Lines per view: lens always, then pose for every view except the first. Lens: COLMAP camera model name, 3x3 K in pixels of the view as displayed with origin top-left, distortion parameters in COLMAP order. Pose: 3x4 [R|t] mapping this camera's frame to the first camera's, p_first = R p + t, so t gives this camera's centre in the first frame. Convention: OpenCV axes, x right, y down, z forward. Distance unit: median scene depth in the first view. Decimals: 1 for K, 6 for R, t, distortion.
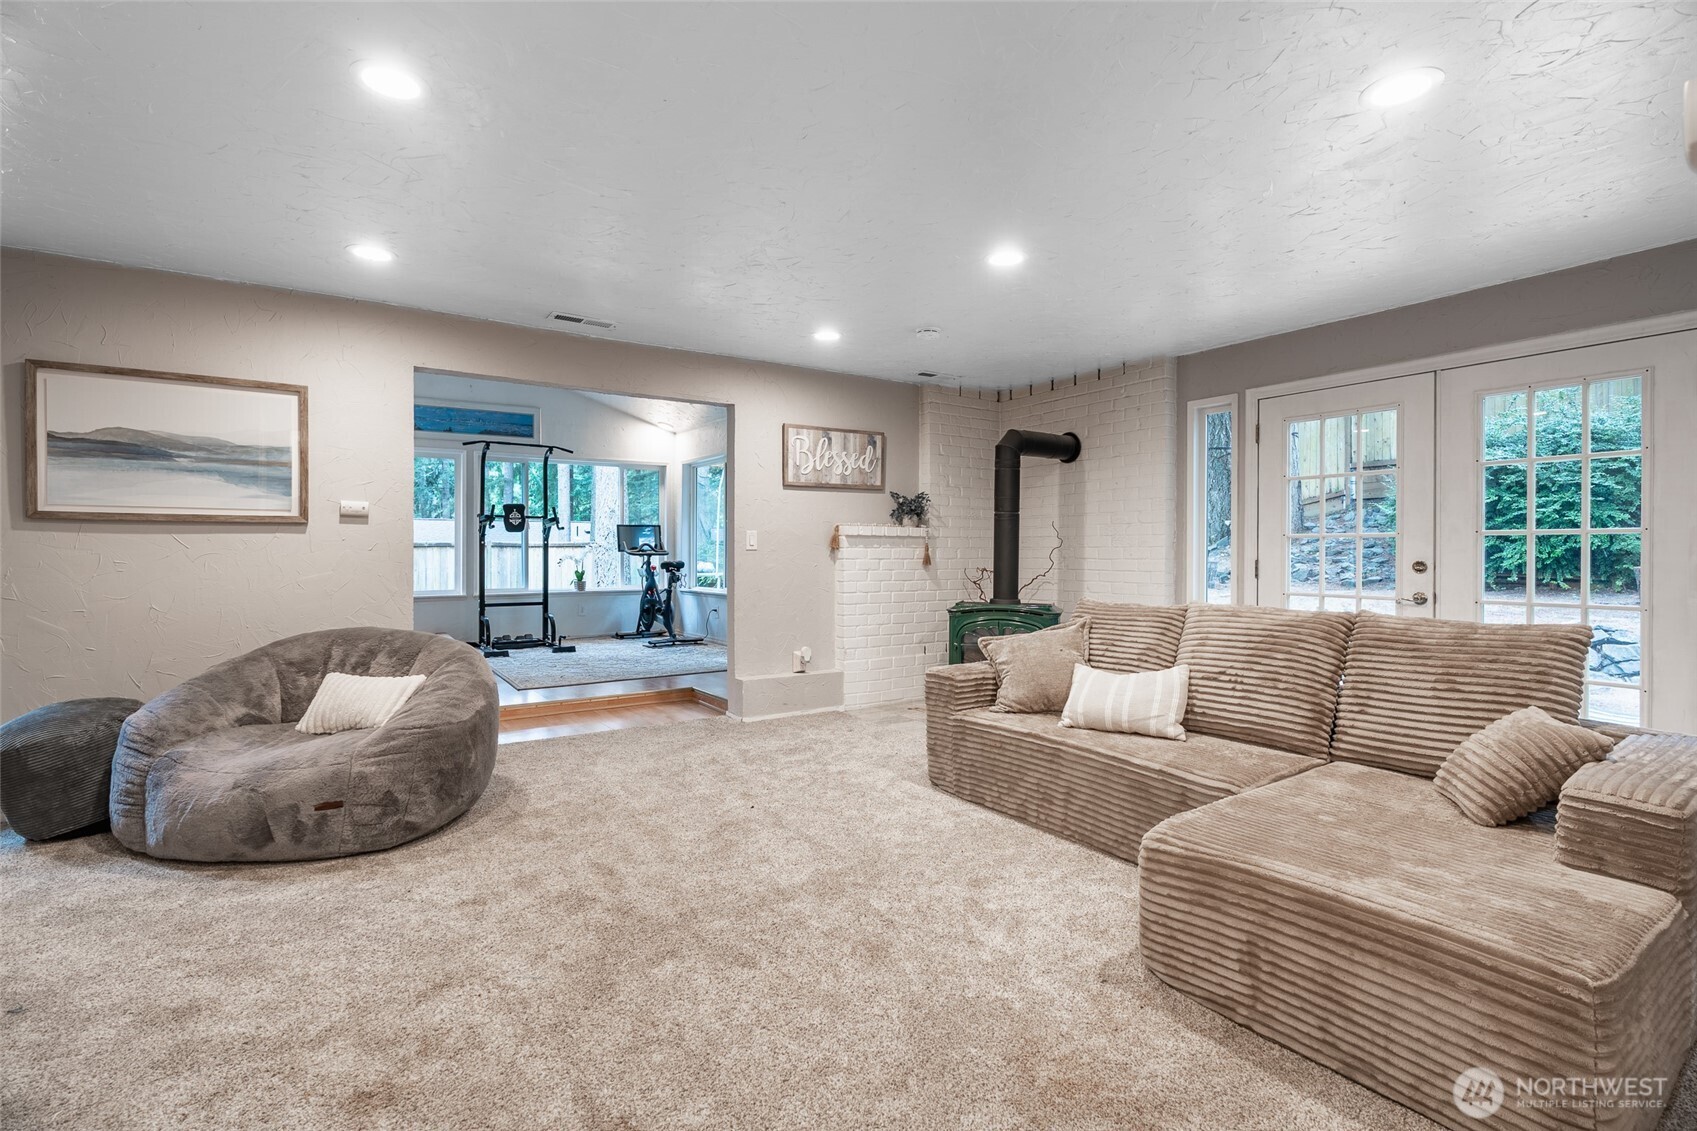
lens RADIAL K [[778.8, 0, 846.4], [0, 778.8, 557.3], [0, 0, 1]] dist [-0.014011, 0.000776]
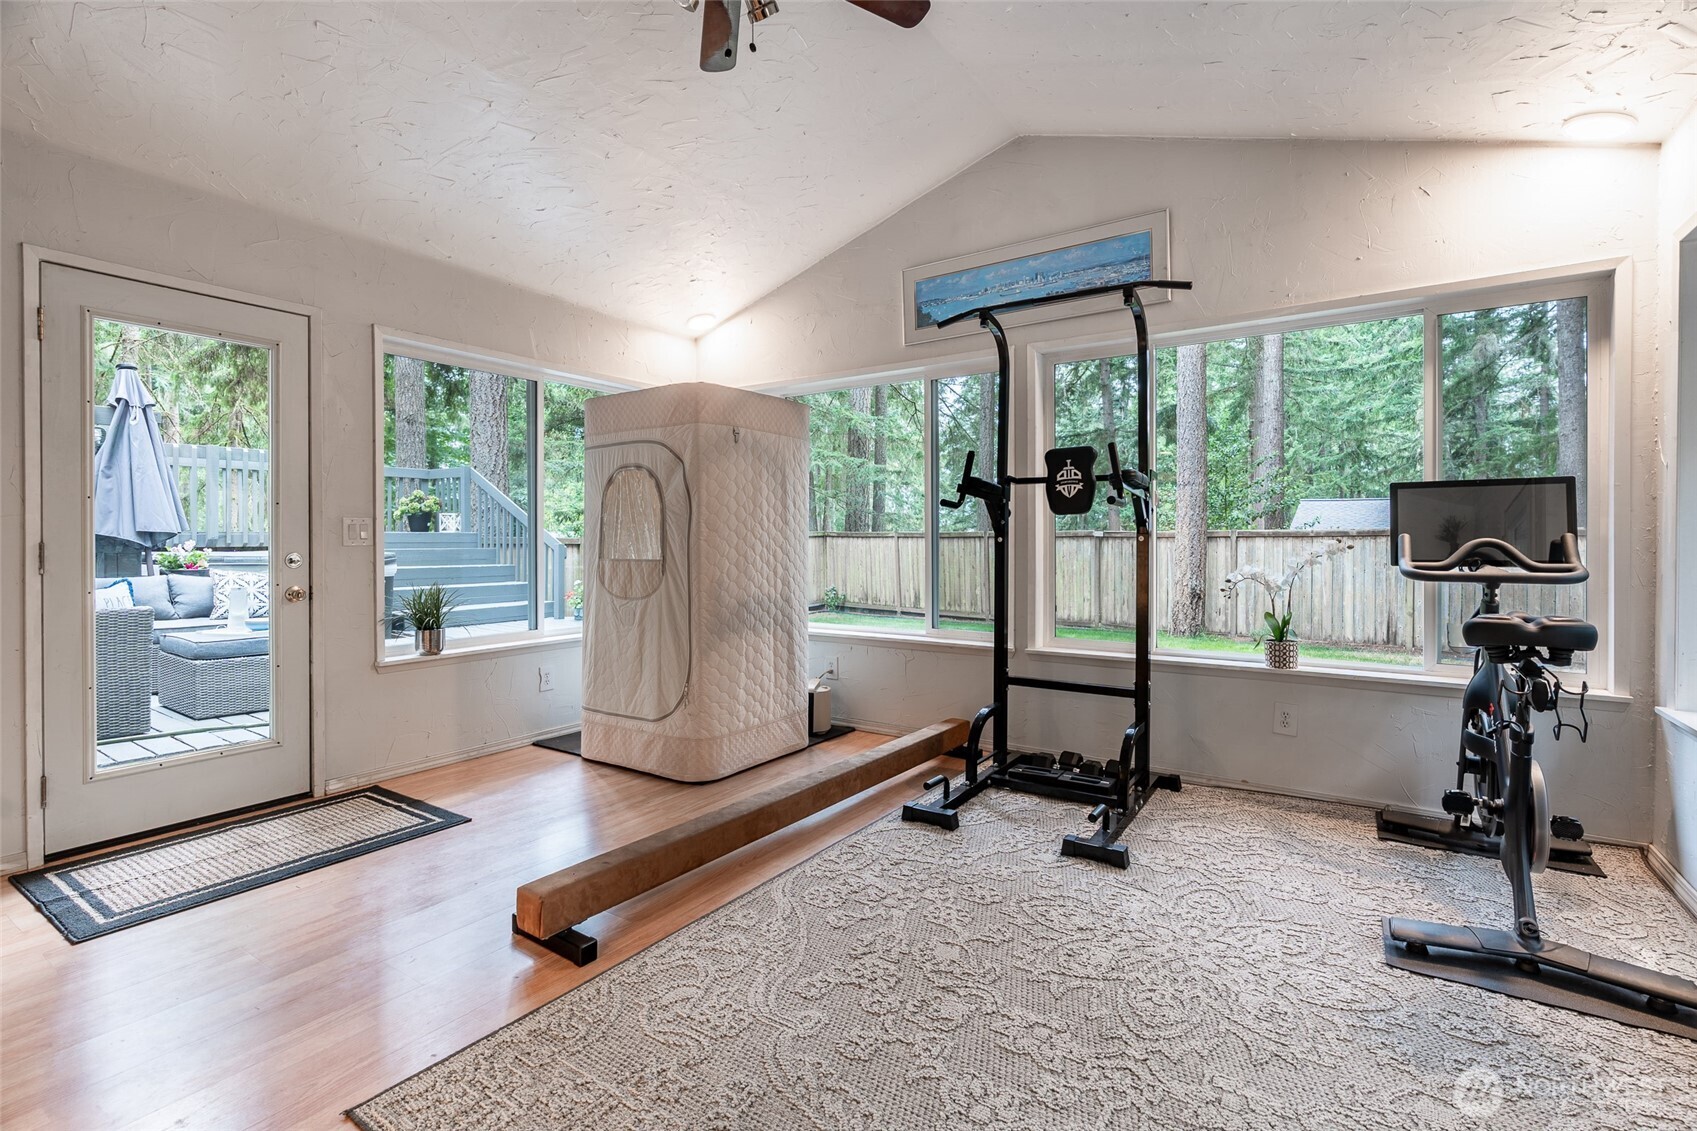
lens RADIAL K [[778.8, 0, 846.4], [0, 778.8, 557.3], [0, 0, 1]] dist [-0.014011, 0.000776]
pose [[0.360043, 0.004523, -0.932925, -0.064517], [-0.010765, 0.999942, 0.000693, -0.006941], [0.932874, 0.009793, 0.360070, 0.602662]]
